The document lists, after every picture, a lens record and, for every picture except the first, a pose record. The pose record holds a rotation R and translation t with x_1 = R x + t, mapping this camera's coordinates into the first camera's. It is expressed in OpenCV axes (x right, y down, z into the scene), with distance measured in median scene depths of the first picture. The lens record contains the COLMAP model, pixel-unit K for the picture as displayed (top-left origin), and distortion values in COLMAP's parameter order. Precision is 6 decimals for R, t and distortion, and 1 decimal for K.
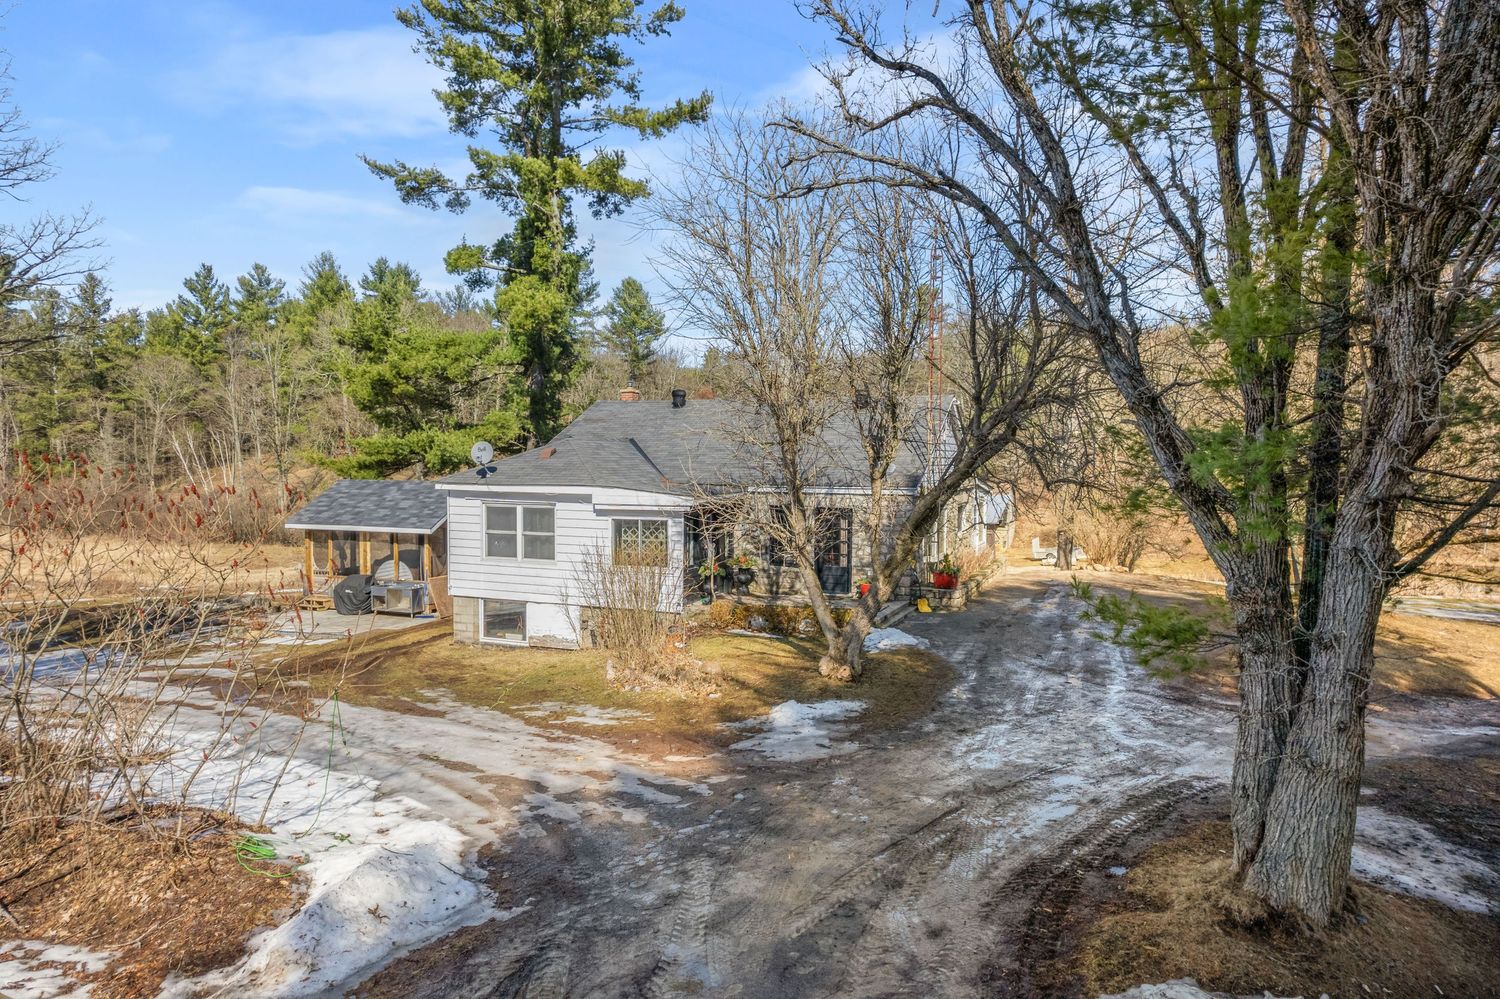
lens RADIAL K [[959.2, 0, 756.1], [0, 959.2, 513.0], [0, 0, 1]] dist [-0.085890, 0.077230]
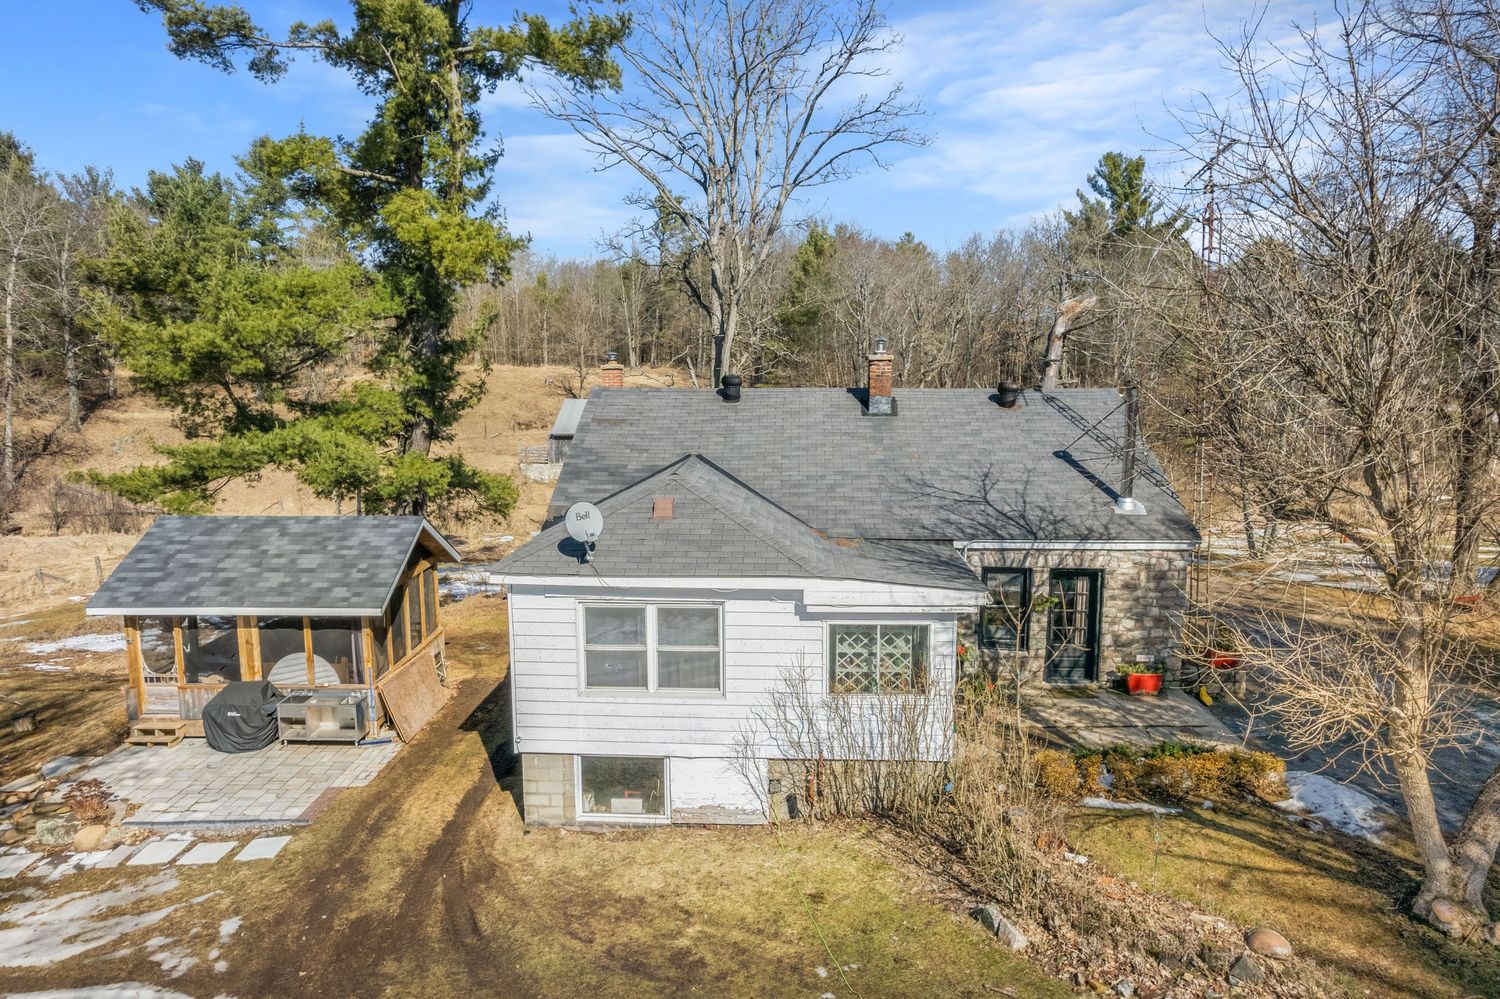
lens RADIAL K [[966.0, 0, 757.1], [0, 966.0, 509.0], [0, 0, 1]] dist [-0.082373, 0.074001]
pose [[0.944354, -0.054688, 0.324352, -0.375579], [0.024801, 0.995113, 0.095573, -0.124063], [-0.327994, -0.082210, 0.941096, 0.401962]]
